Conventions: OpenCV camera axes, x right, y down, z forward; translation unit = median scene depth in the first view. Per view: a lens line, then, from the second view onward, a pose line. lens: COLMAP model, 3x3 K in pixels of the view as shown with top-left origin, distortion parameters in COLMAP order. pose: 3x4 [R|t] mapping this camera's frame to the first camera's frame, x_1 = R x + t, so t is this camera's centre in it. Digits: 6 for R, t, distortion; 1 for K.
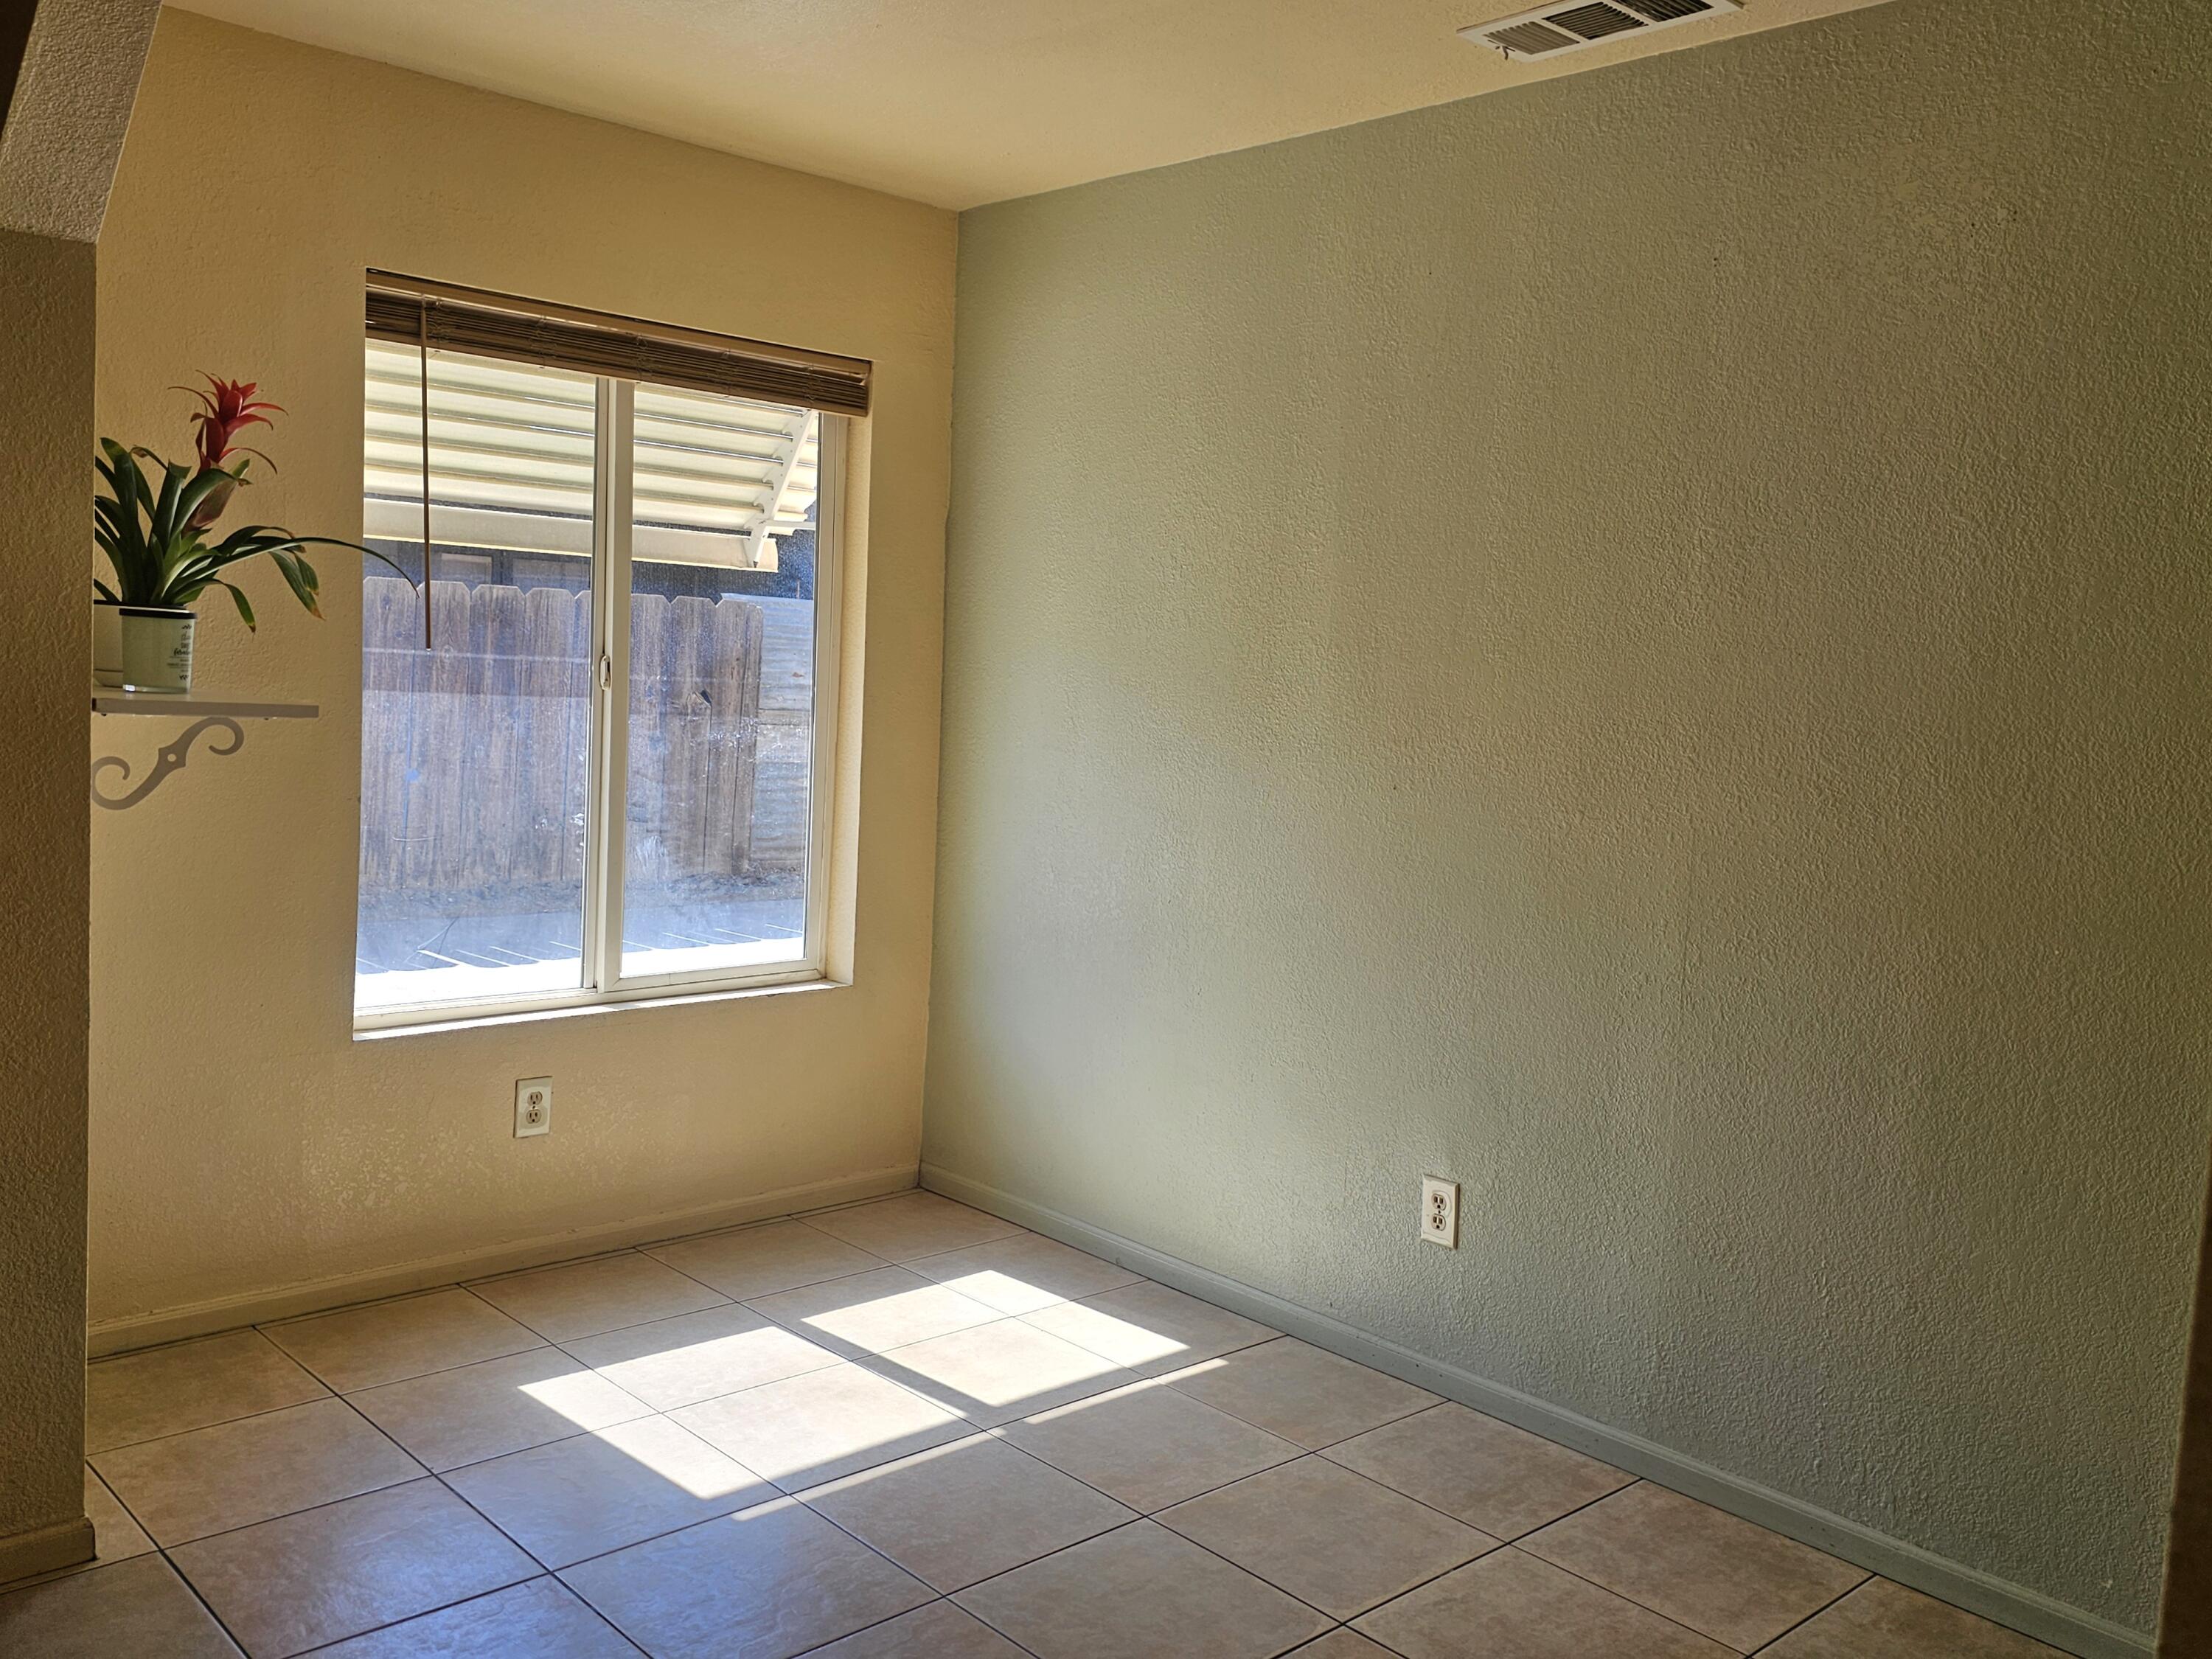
lens RADIAL K [[1822.0, 0, 1111.8], [0, 1822.0, 804.1], [0, 0, 1]] dist [0.066900, -0.079095]
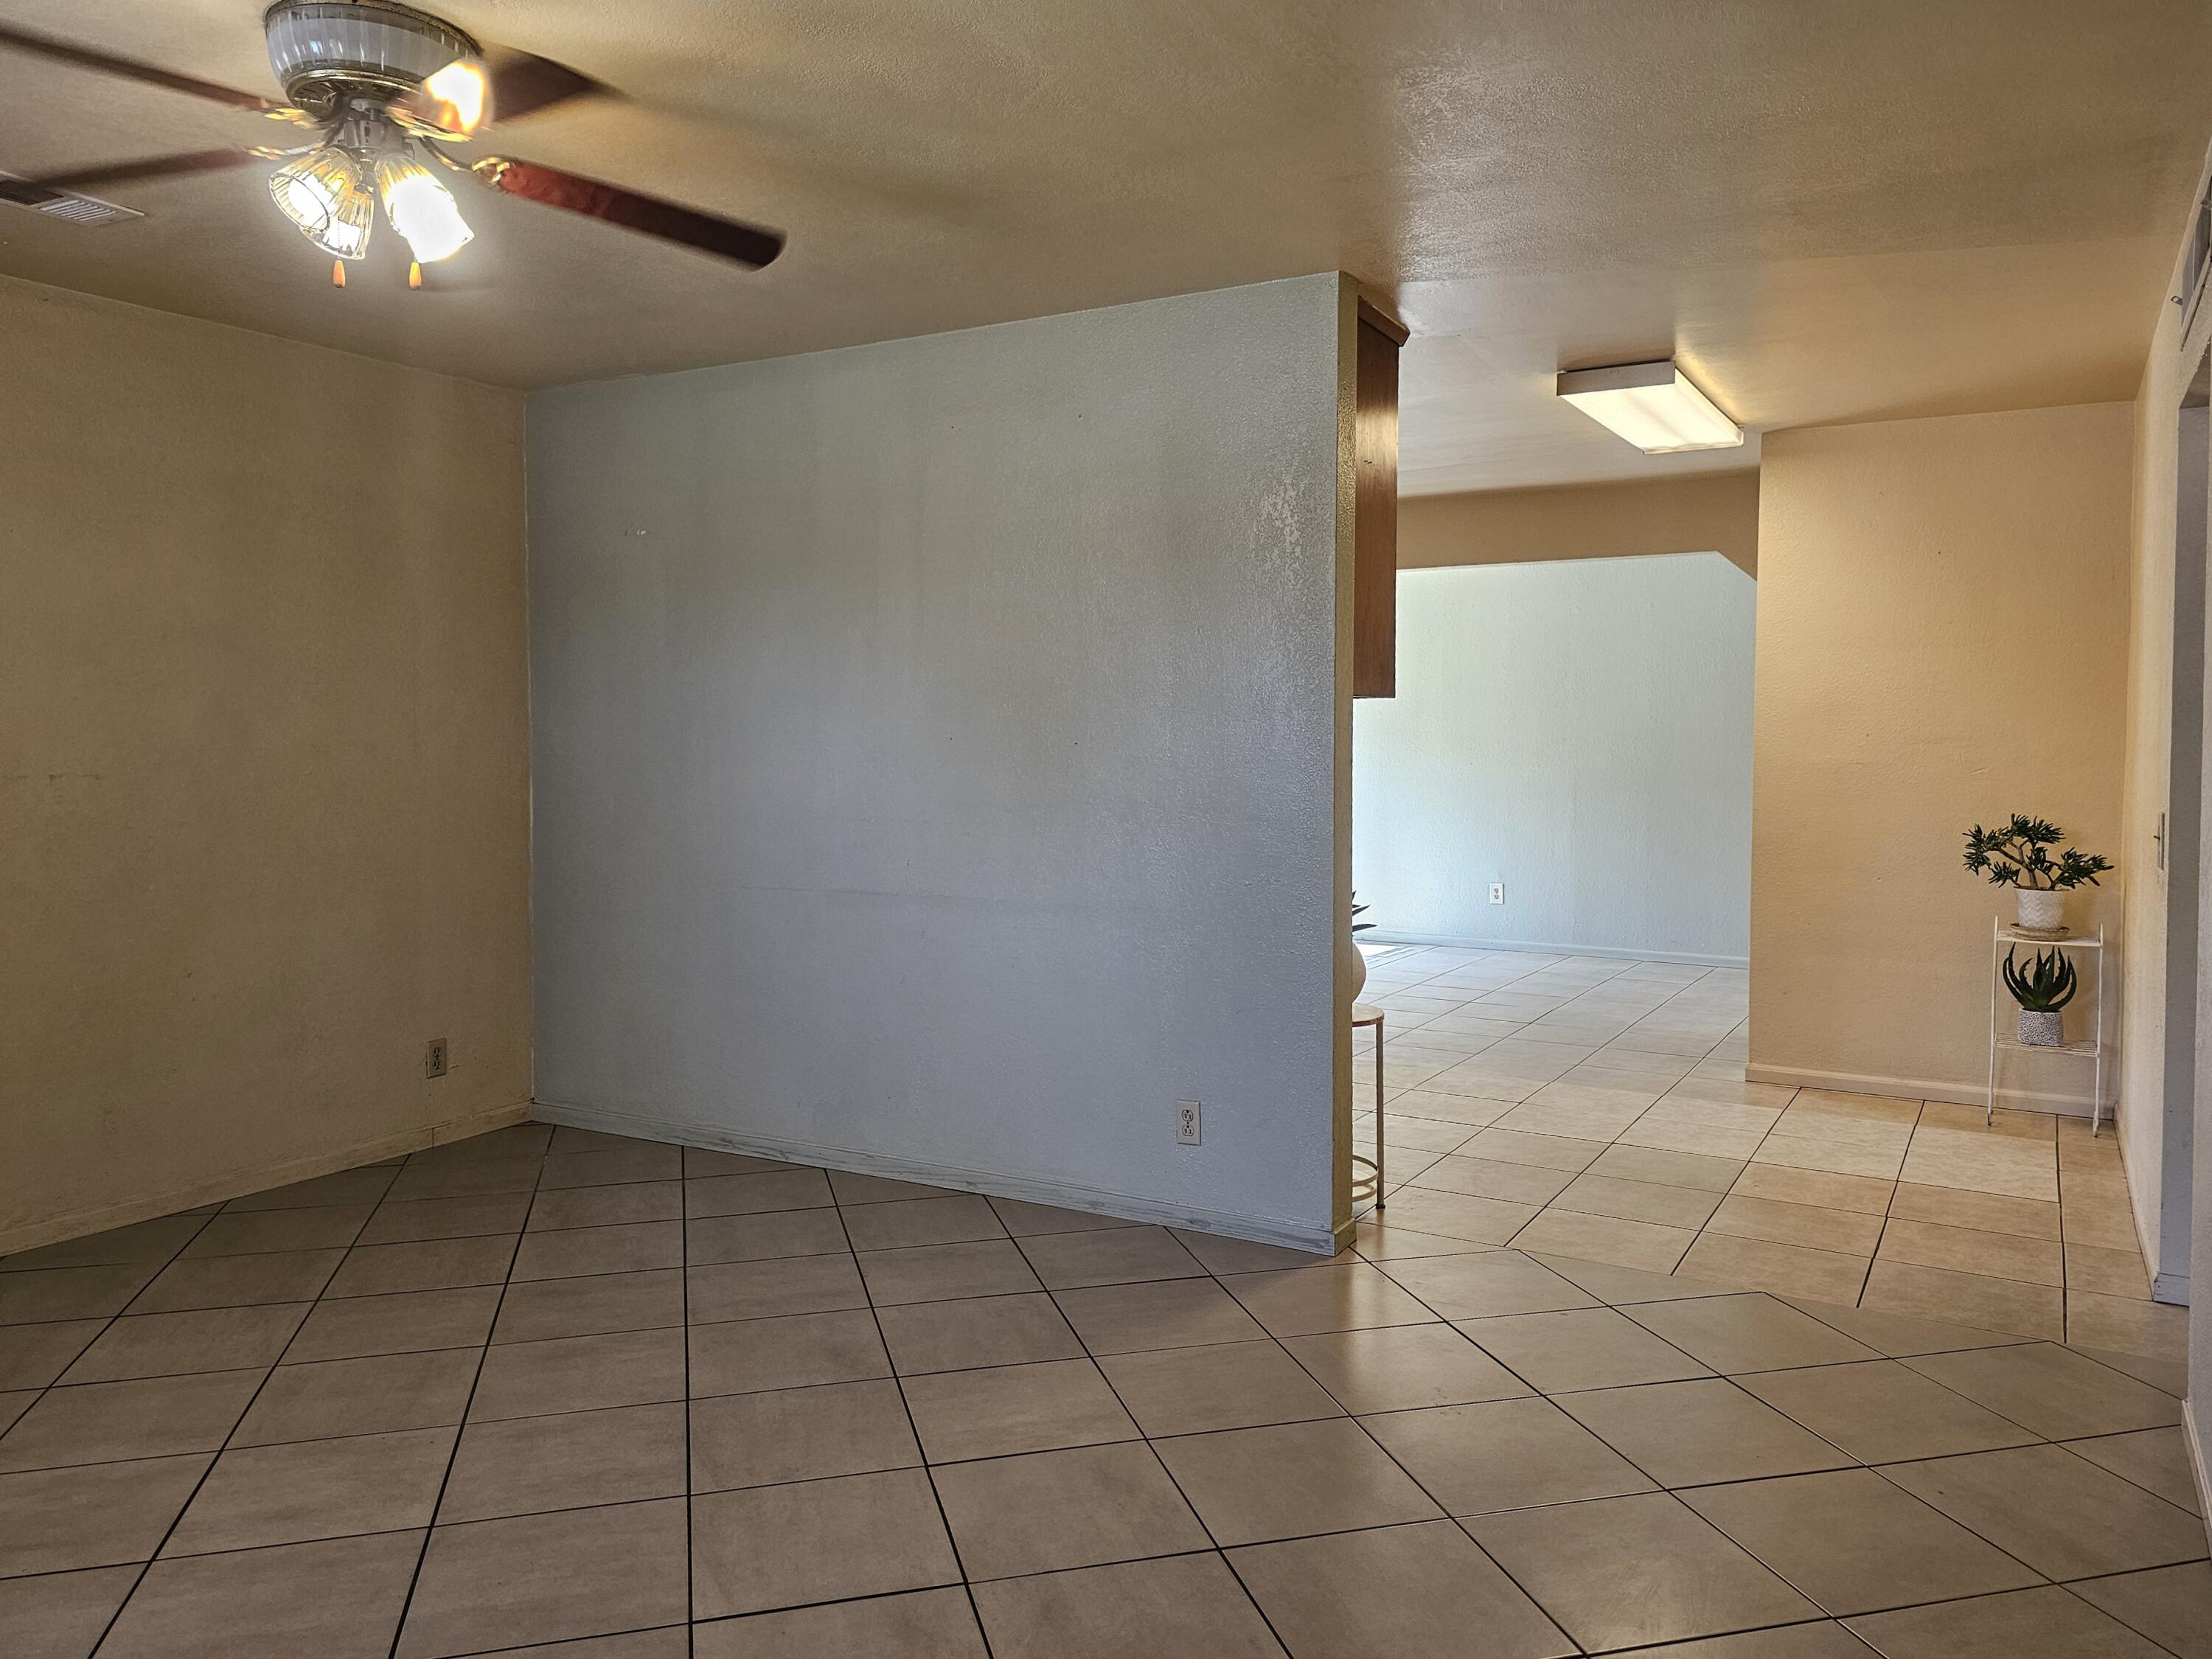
lens RADIAL K [[1557.9, 0, 1092.0], [0, 1557.9, 773.8], [0, 0, 1]] dist [-0.001704, -0.007971]
pose [[0.962077, -0.053517, 0.267475, -1.302194], [0.065635, 0.997174, -0.036564, 0.071981], [-0.264763, 0.052733, 0.962871, -1.542580]]
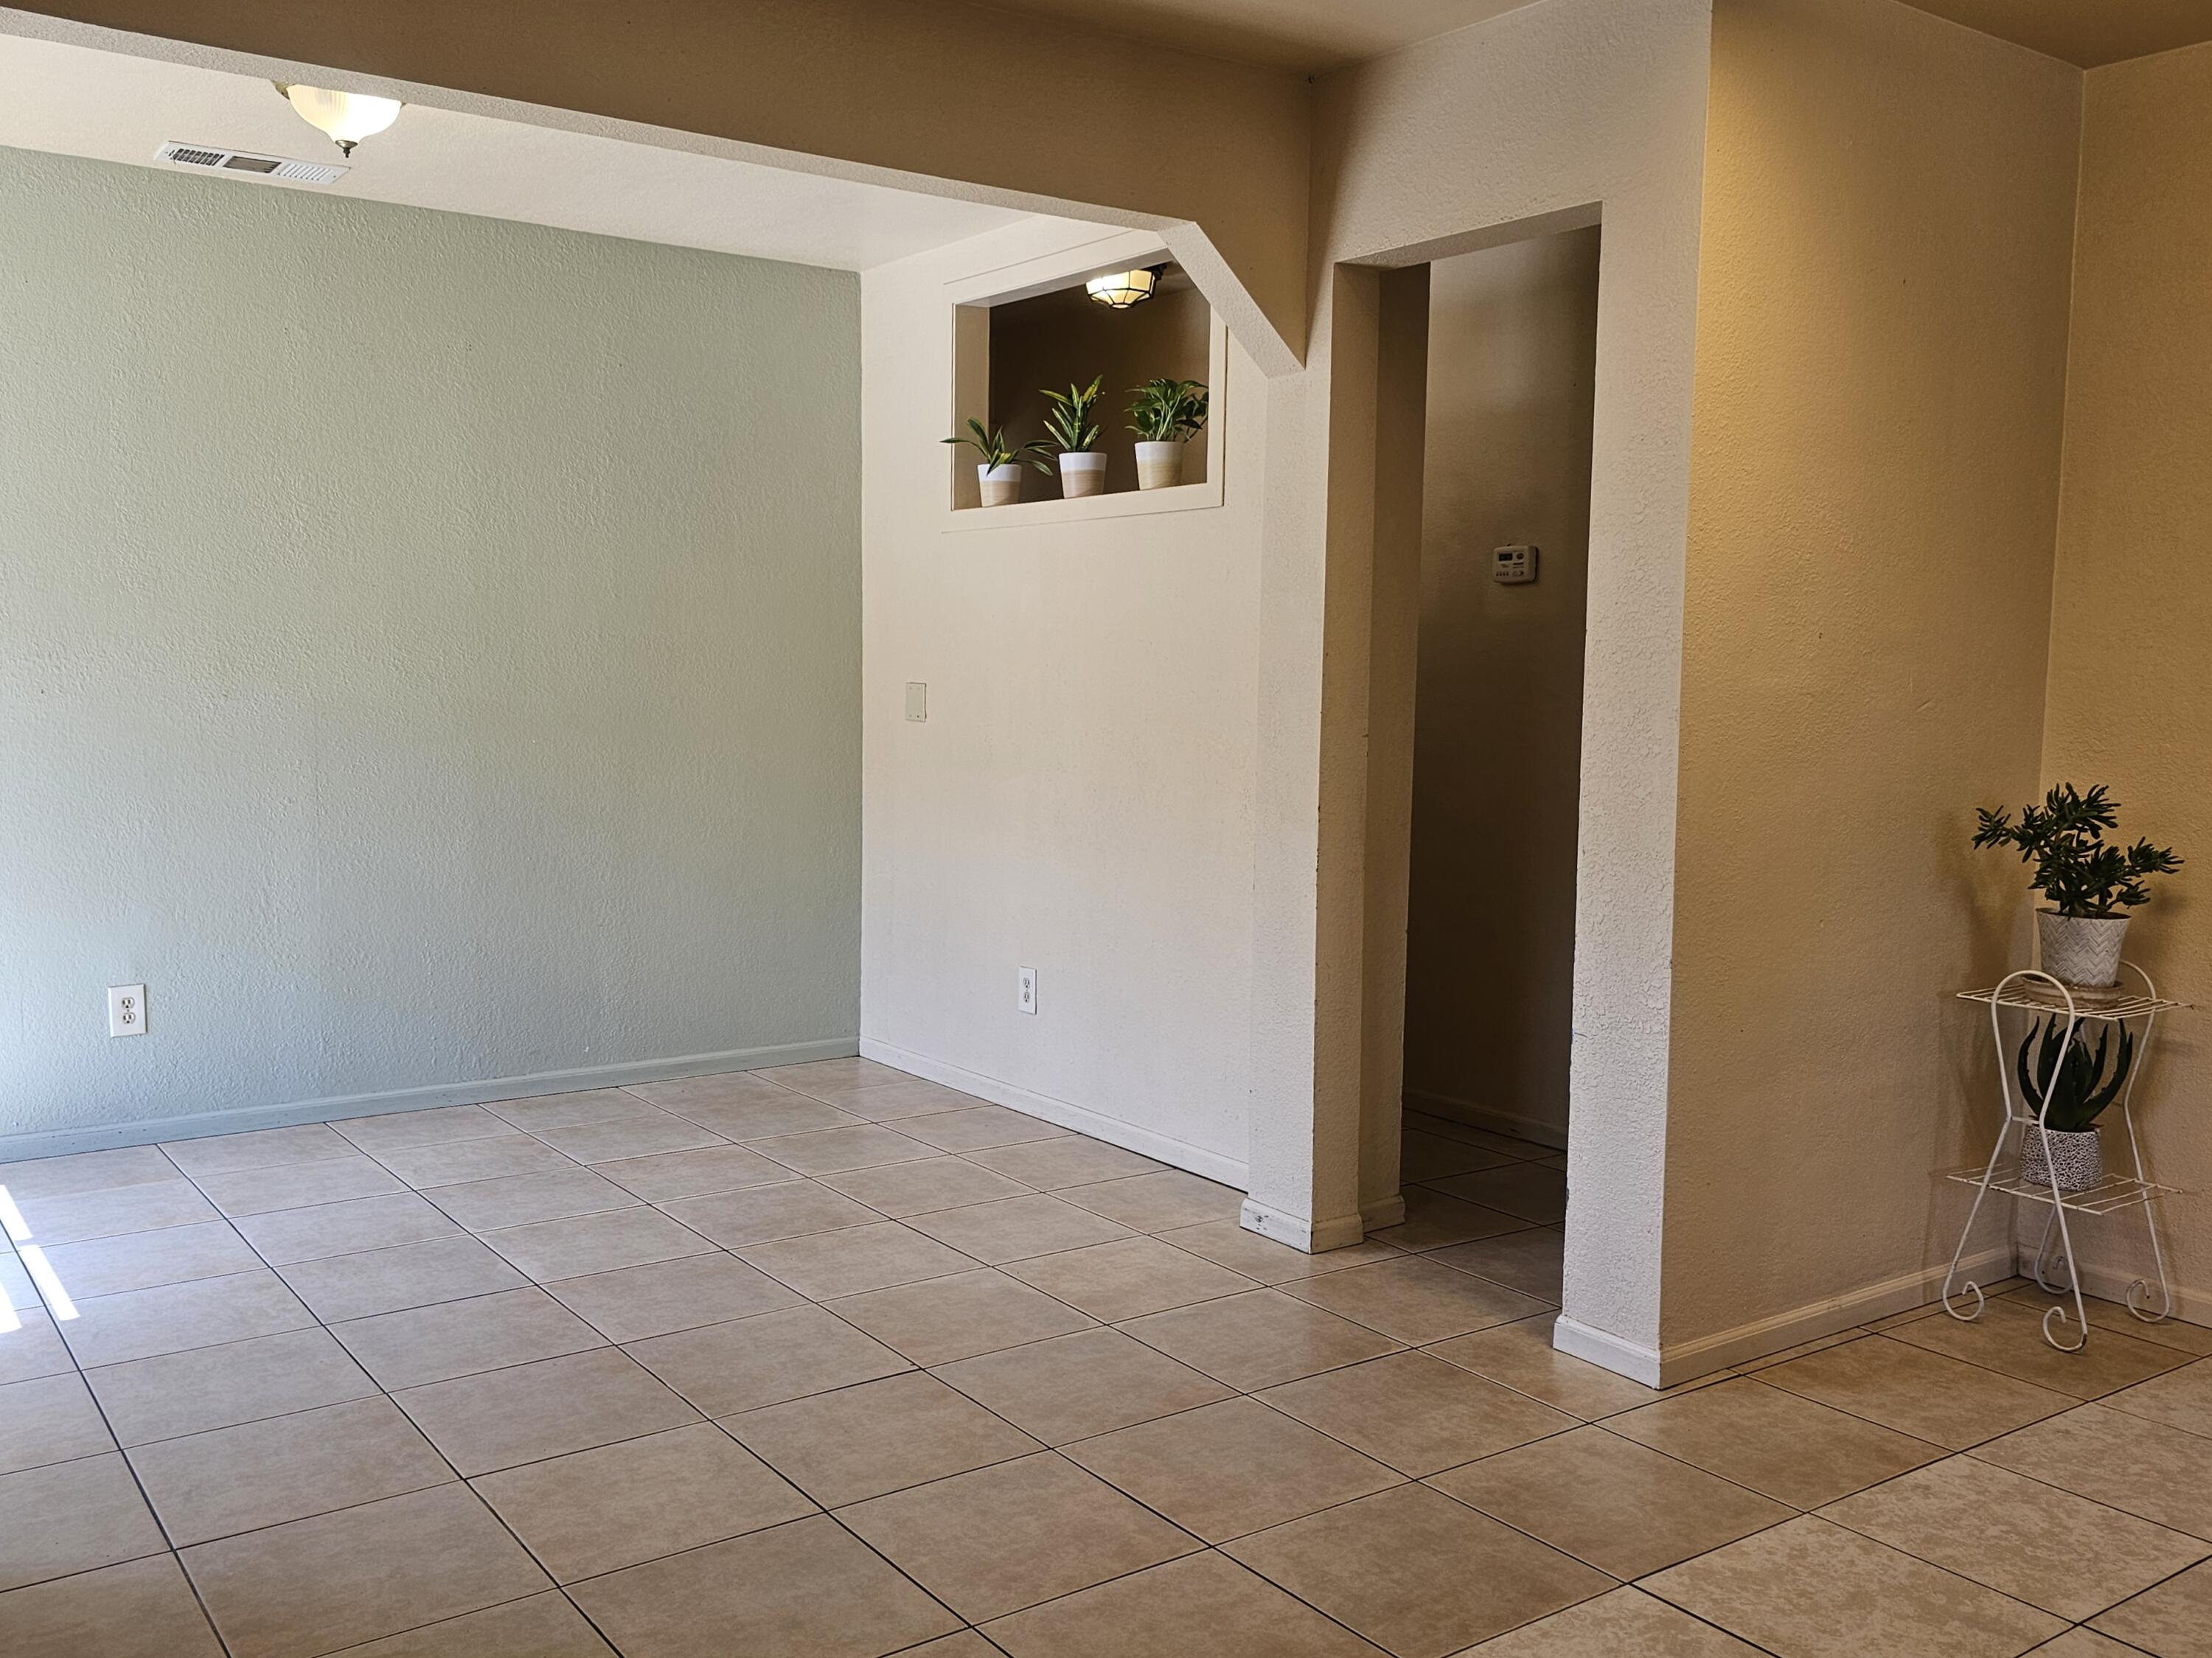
lens RADIAL K [[1821.9, 0, 1076.2], [0, 1821.9, 821.6], [0, 0, 1]] dist [0.066900, -0.079095]
pose [[0.145606, -0.138410, 0.979613, -1.072552], [0.072660, 0.988988, 0.128934, -0.035928], [-0.986671, 0.052405, 0.154060, 0.123667]]
